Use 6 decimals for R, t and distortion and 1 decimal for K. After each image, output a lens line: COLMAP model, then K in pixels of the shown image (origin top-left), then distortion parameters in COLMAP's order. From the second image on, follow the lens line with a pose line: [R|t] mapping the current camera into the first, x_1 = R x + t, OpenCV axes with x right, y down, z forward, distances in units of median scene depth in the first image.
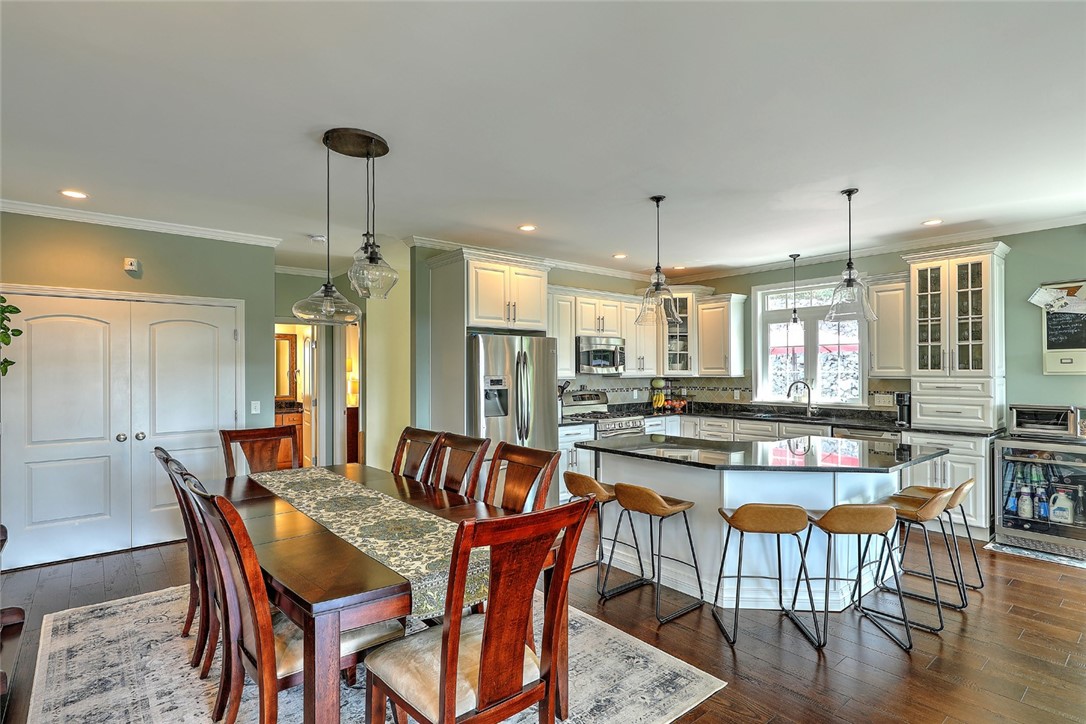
lens RADIAL K [[546.6, 0, 548.6], [0, 546.6, 366.7], [0, 0, 1]] dist [0.004093, -0.000458]
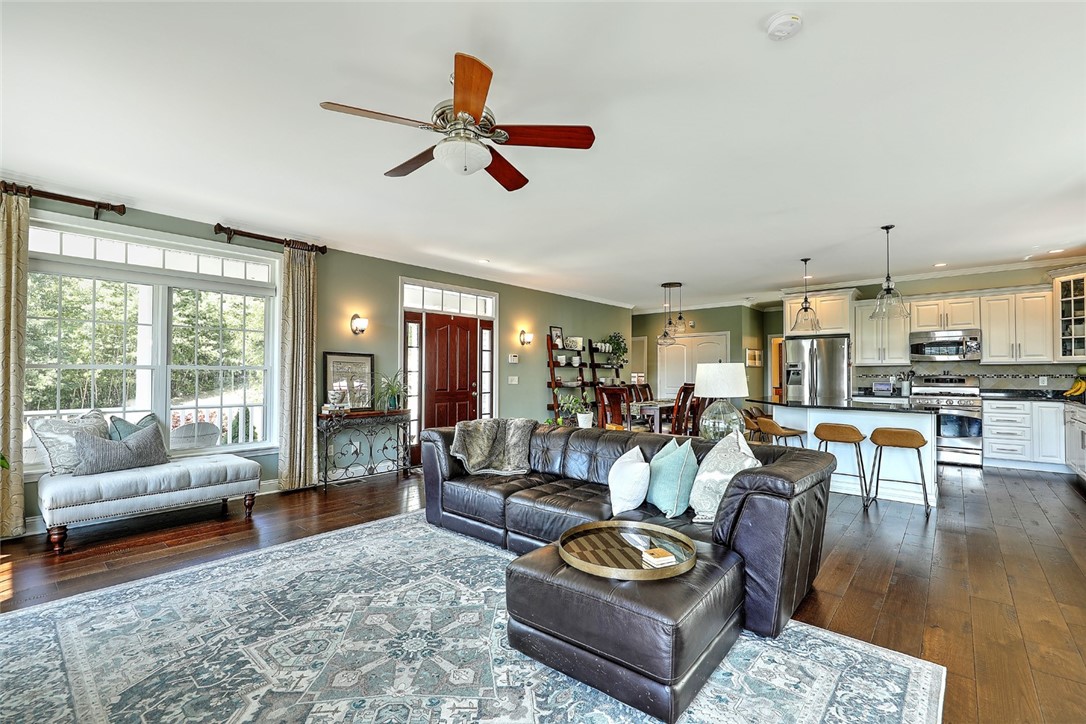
lens RADIAL K [[473.3, 0, 546.7], [0, 473.3, 366.5], [0, 0, 1]] dist [0.001993, -0.000339]
pose [[0.152290, -0.008894, -0.988296, 1.247296], [0.005321, 0.999952, -0.008179, 0.036922], [0.988322, -0.004013, 0.152330, -0.048830]]
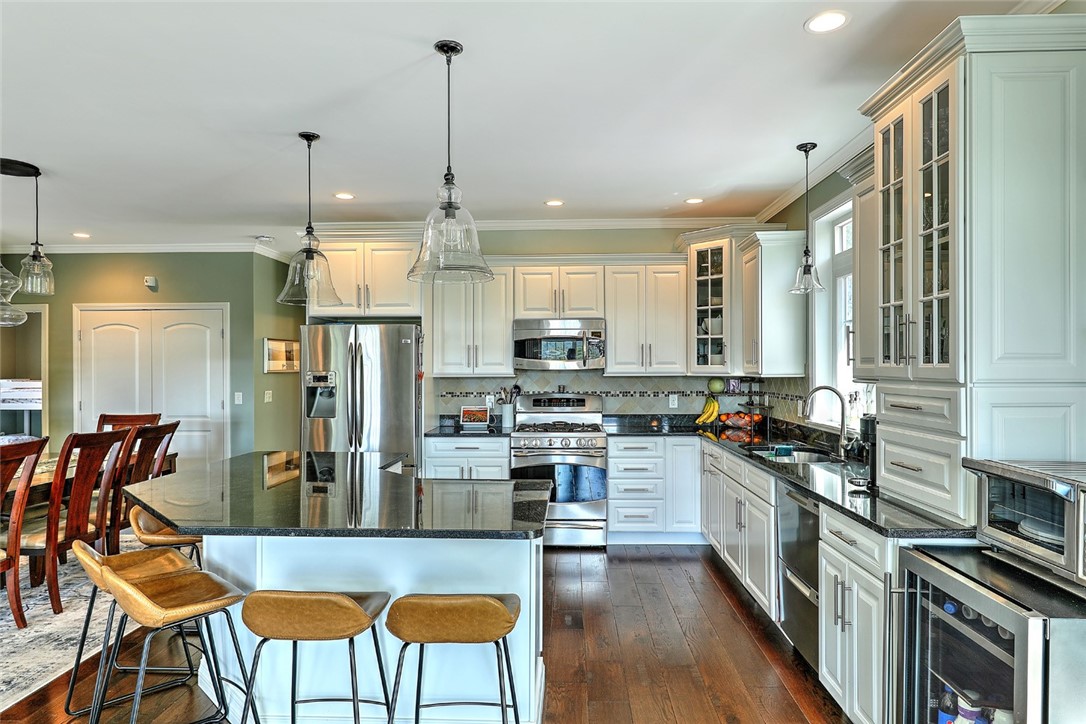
lens RADIAL K [[658.8, 0, 547.7], [0, 658.8, 367.9], [0, 0, 1]] dist [0.002237, -0.000847]
pose [[0.737585, 0.003770, -0.675244, 0.829827], [0.003961, 0.999943, 0.009909, 0.002110], [0.675243, -0.009983, 0.737528, 0.434175]]
